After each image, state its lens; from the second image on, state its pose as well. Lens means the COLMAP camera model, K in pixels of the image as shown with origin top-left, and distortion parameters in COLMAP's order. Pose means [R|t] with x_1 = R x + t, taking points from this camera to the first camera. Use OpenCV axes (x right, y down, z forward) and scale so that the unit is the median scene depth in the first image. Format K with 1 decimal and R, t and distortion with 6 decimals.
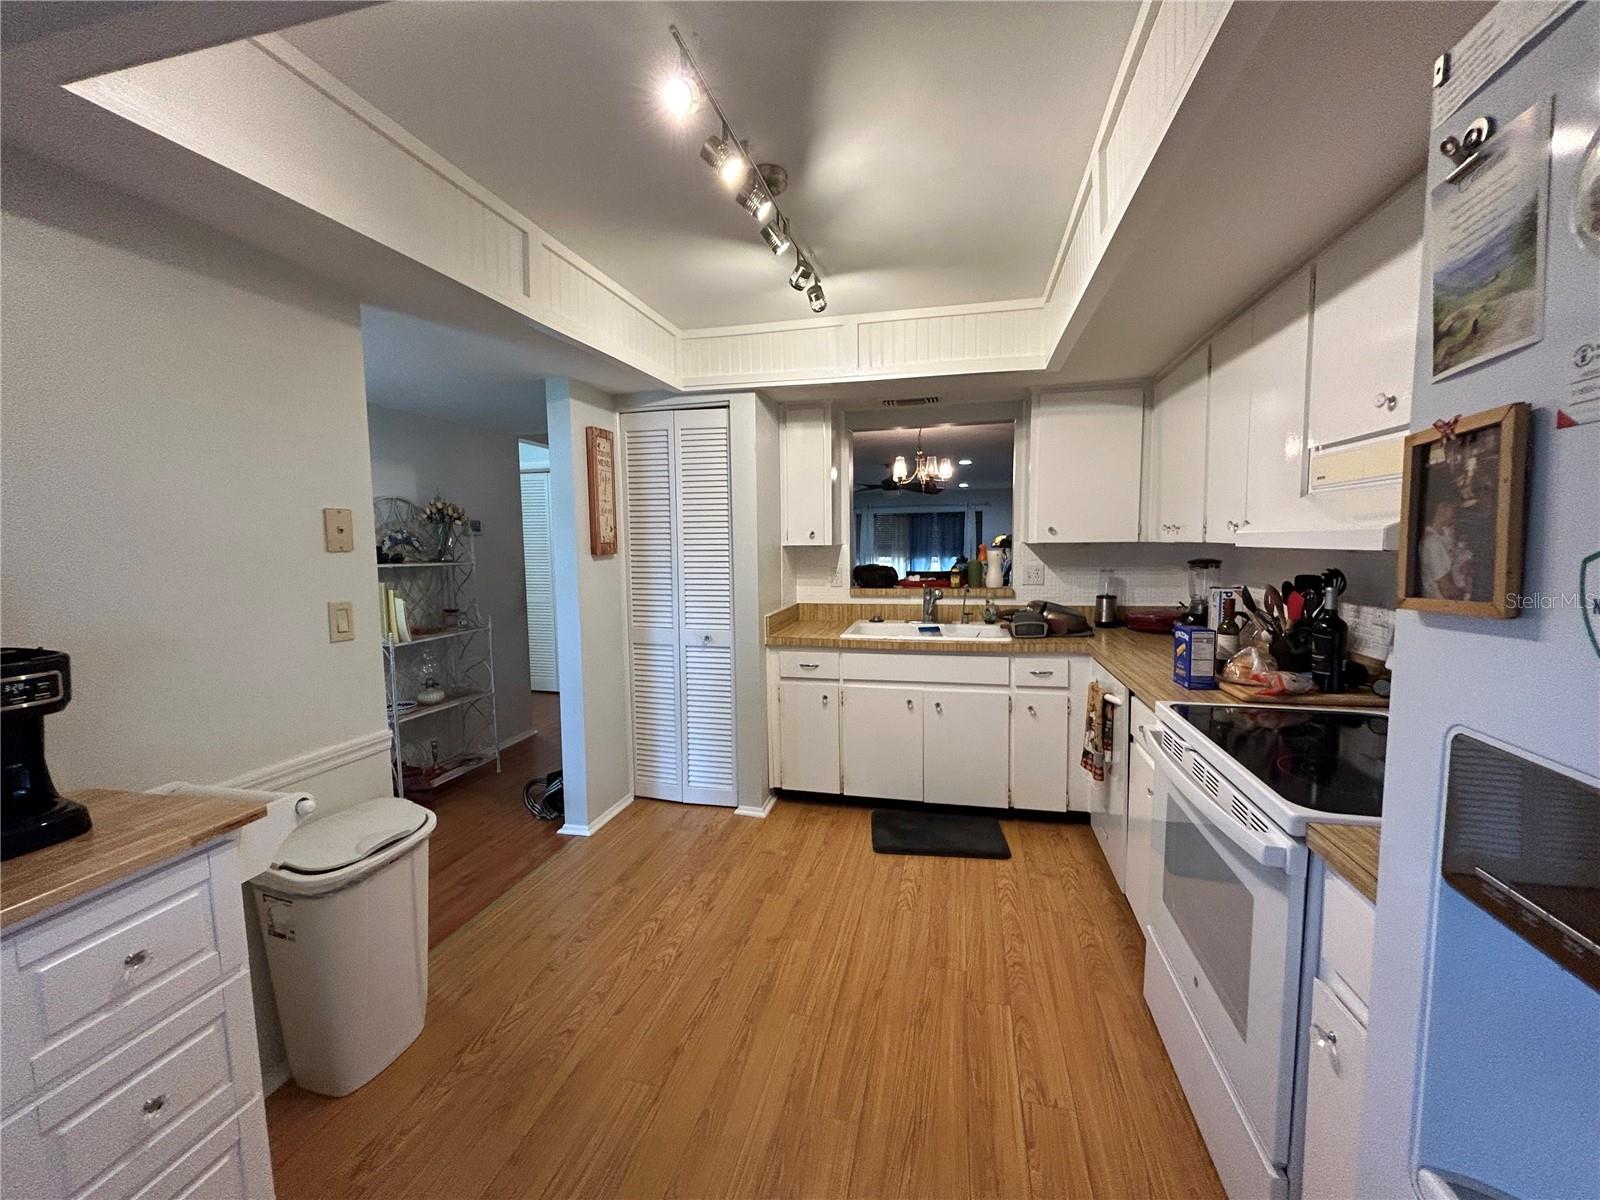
lens RADIAL K [[641.0, 0, 804.5], [0, 641.0, 597.7], [0, 0, 1]] dist [-0.000518, 0.000027]
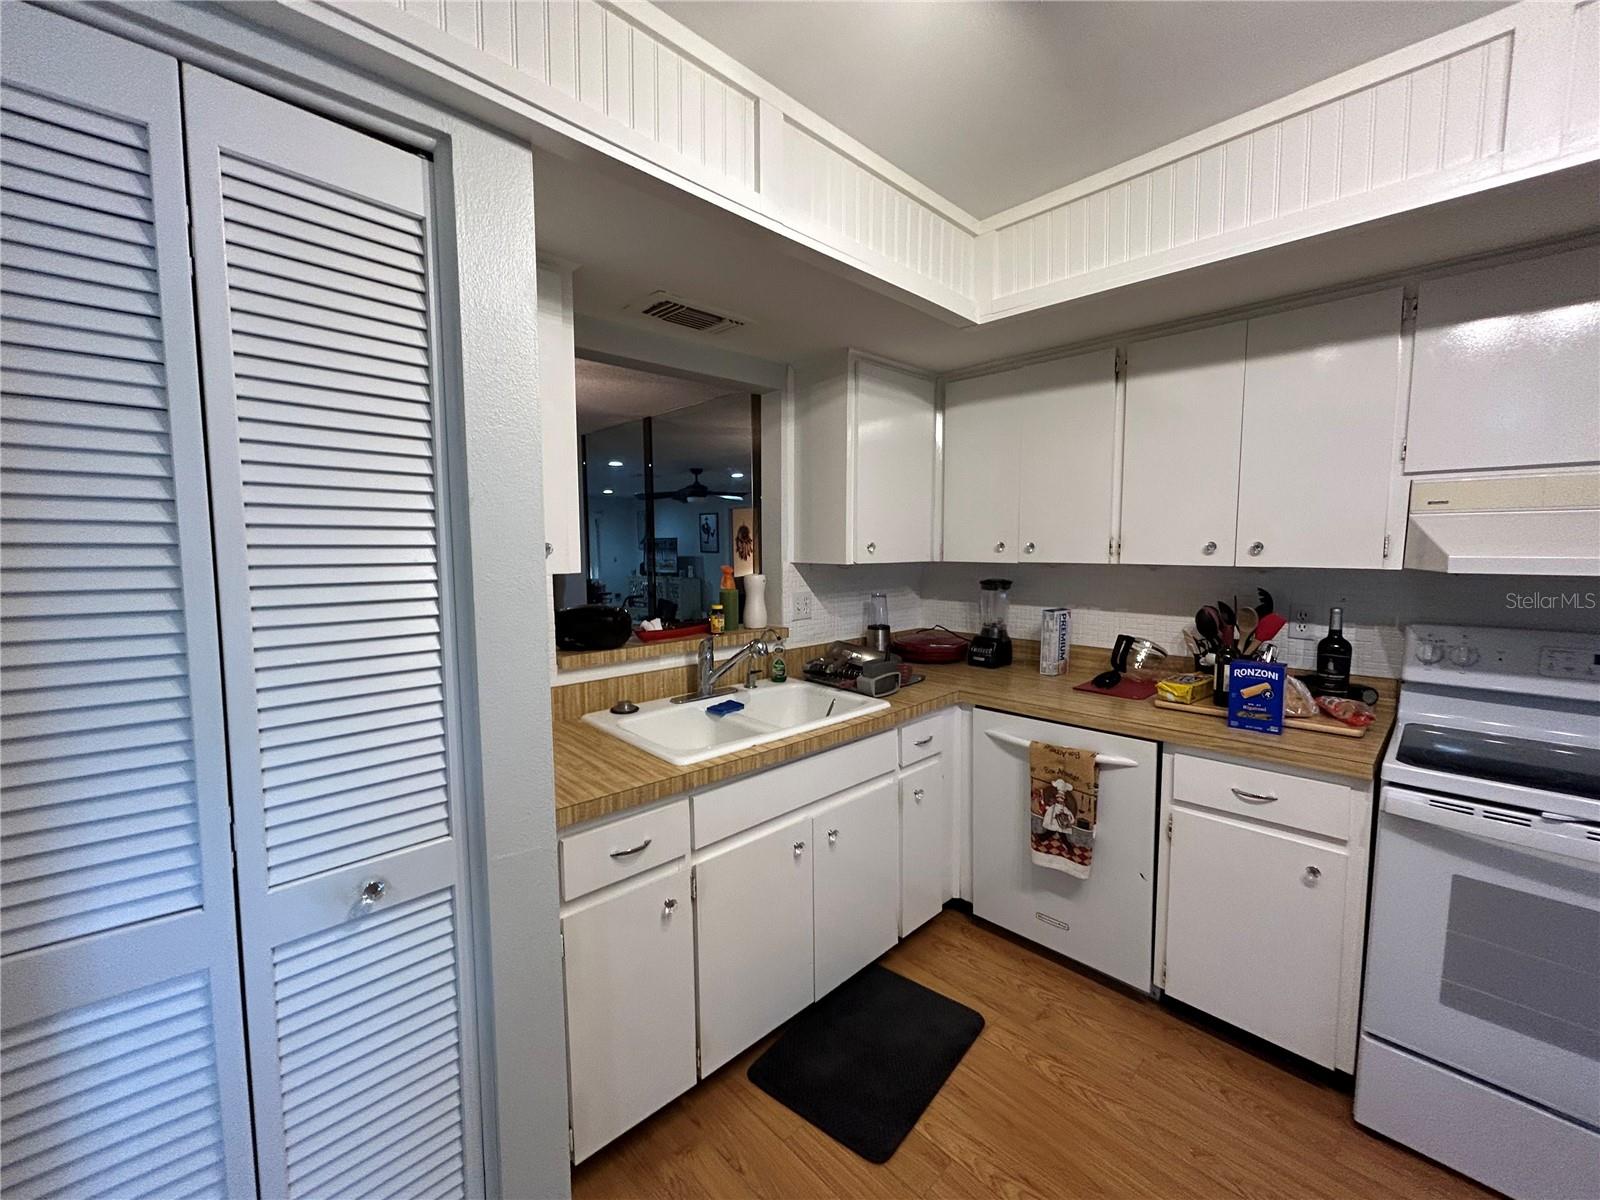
lens RADIAL K [[643.3, 0, 795.2], [0, 643.3, 599.4], [0, 0, 1]] dist [0.002580, -0.000206]
pose [[0.538537, -0.057702, 0.840624, -0.343595], [0.071455, 0.997186, 0.022672, -0.076868], [-0.839567, 0.047857, 0.541145, 0.759346]]
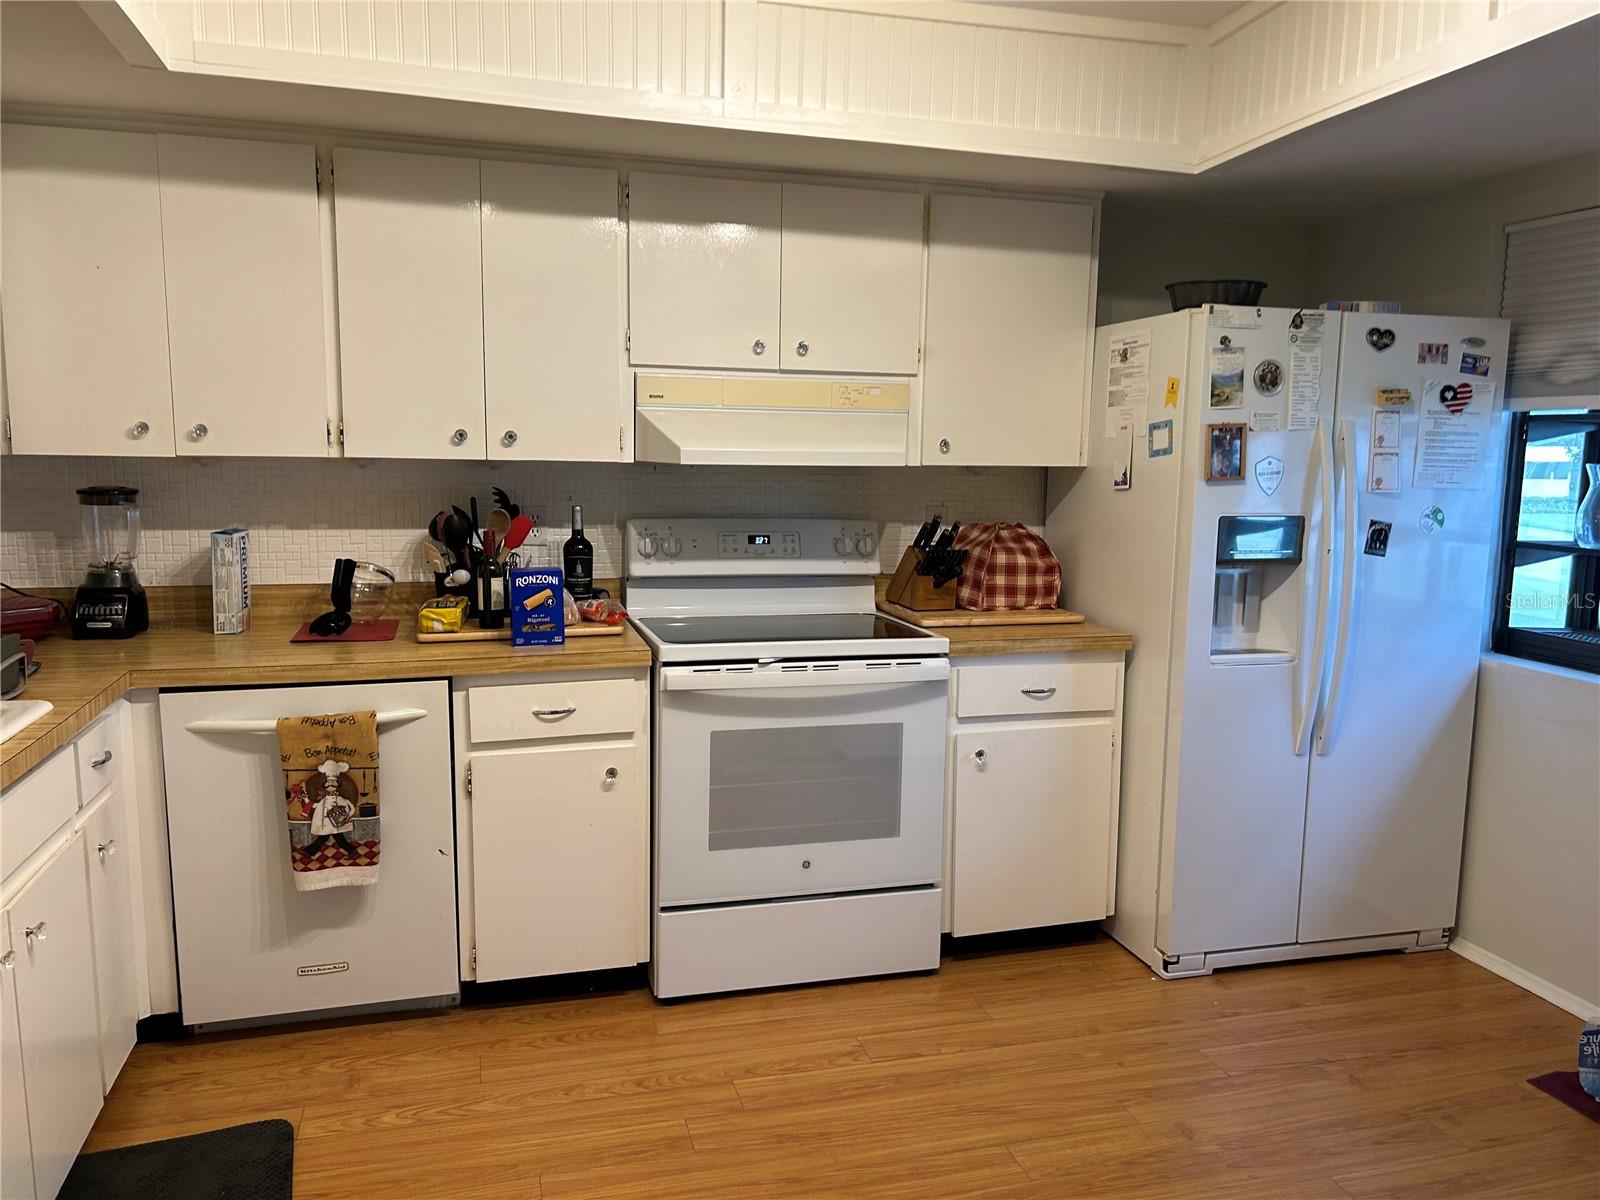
lens RADIAL K [[1182.6, 0, 802.4], [0, 1182.6, 609.8], [0, 0, 1]] dist [0.091248, -0.117933]
pose [[-0.481279, -0.105521, 0.870193, -0.587573], [0.073876, 0.984313, 0.160218, -0.081066], [-0.873449, 0.141396, -0.465934, 1.009652]]
